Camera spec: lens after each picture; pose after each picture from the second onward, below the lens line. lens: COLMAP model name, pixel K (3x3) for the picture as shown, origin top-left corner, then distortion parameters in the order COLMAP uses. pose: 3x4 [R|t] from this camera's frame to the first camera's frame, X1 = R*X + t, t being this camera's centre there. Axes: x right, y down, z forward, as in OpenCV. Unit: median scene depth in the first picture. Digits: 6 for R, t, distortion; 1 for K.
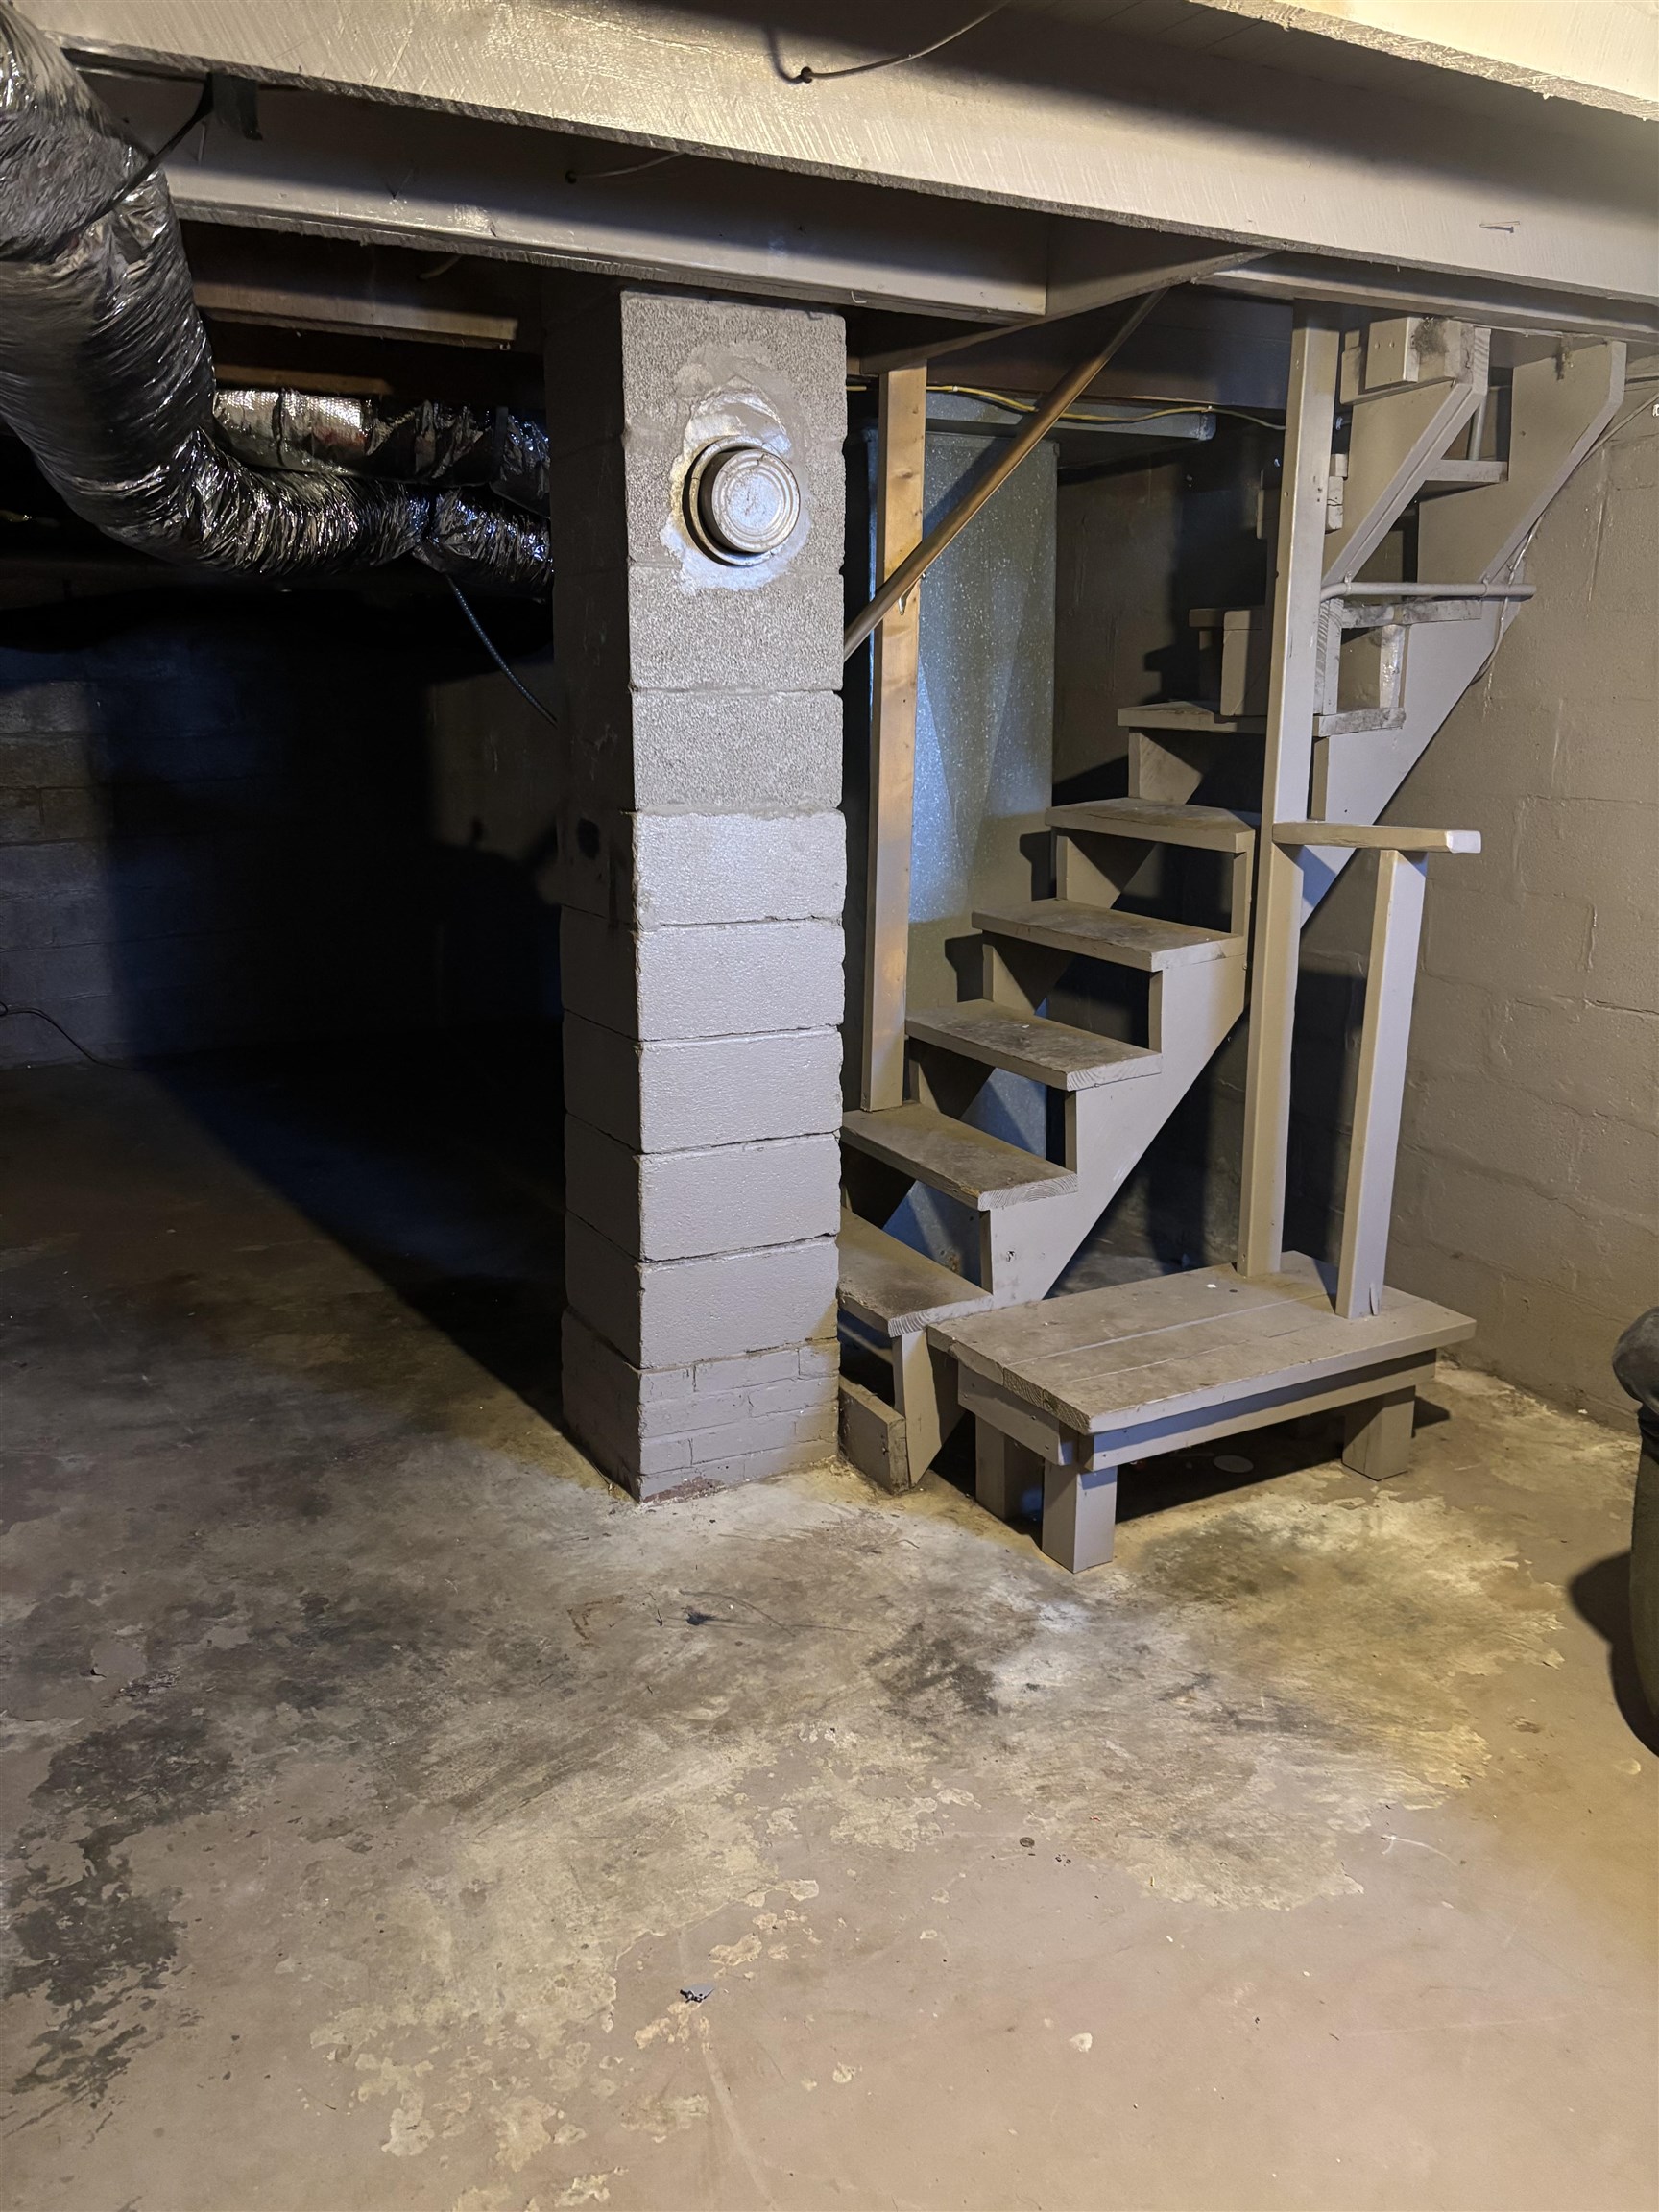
lens RADIAL K [[1662.8, 0, 829.7], [0, 1662.8, 1105.3], [0, 0, 1]] dist [0.034495, -0.041128]
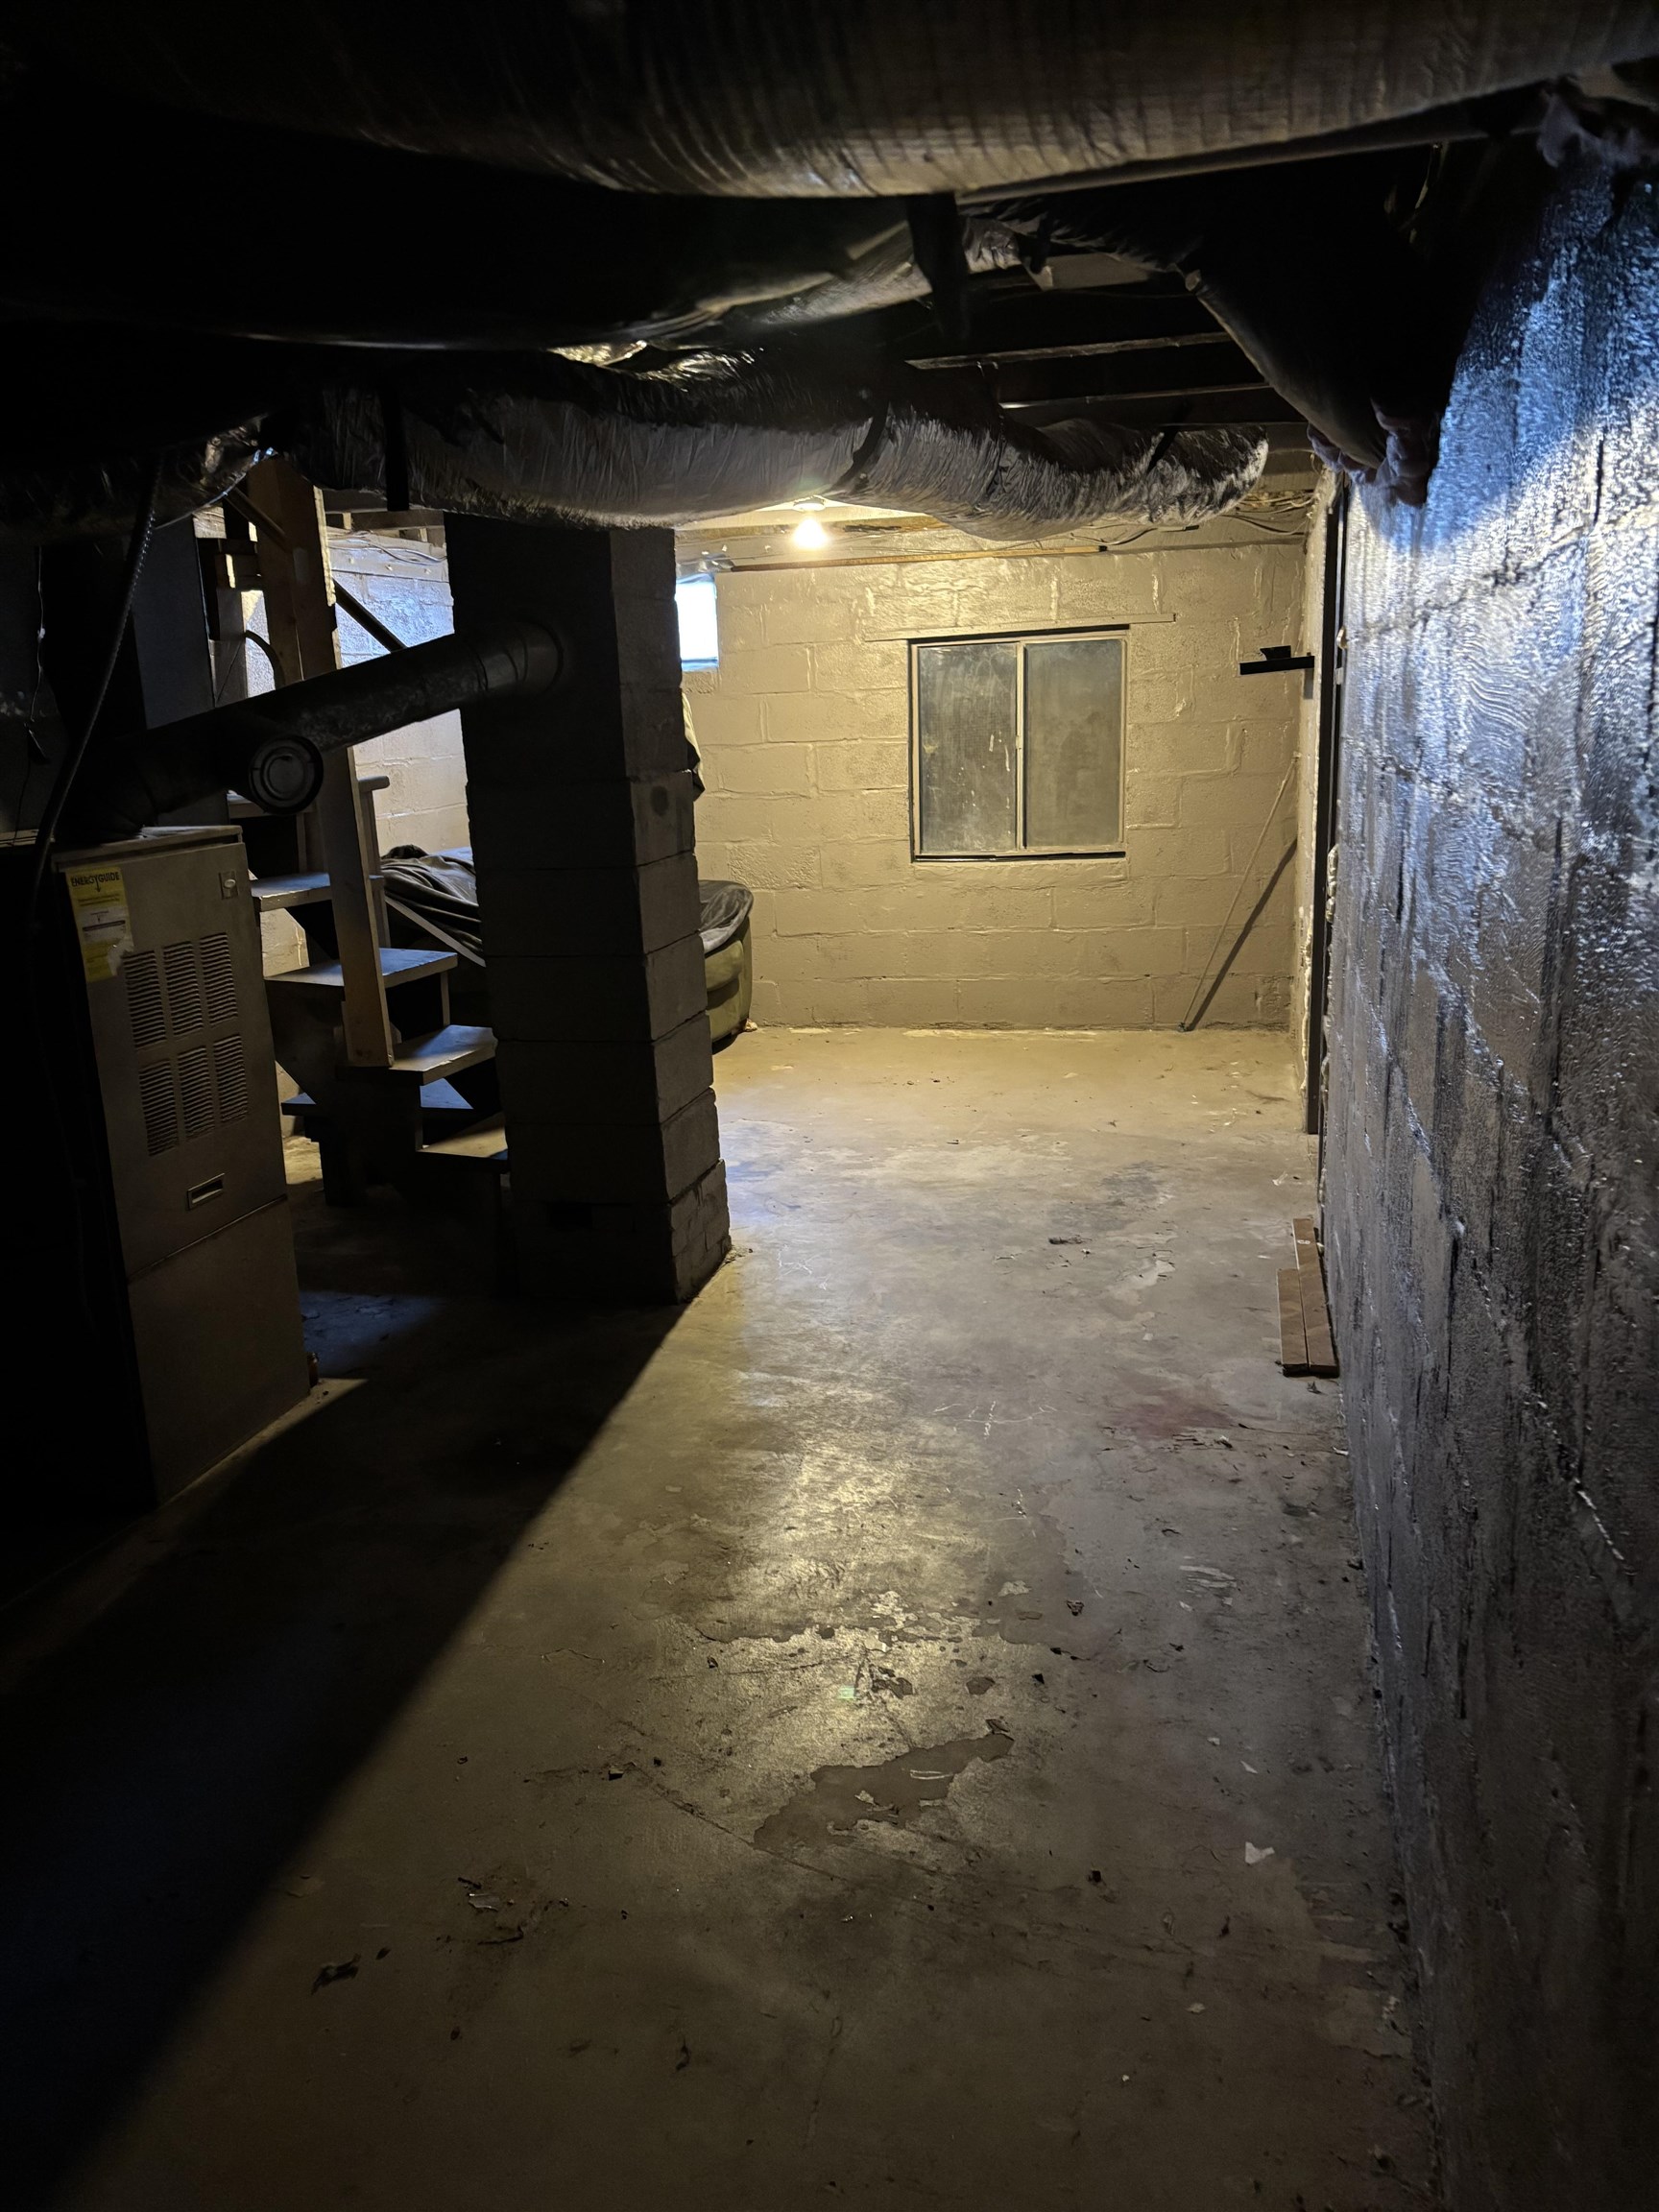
lens RADIAL K [[1662.8, 0, 830.9], [0, 1662.8, 1106.5], [0, 0, 1]] dist [0.034495, -0.041128]
pose [[-0.729951, -0.143289, 0.668311, -1.502617], [0.193254, 0.894614, 0.402887, -0.582528], [-0.655610, 0.423241, -0.625334, 2.396008]]
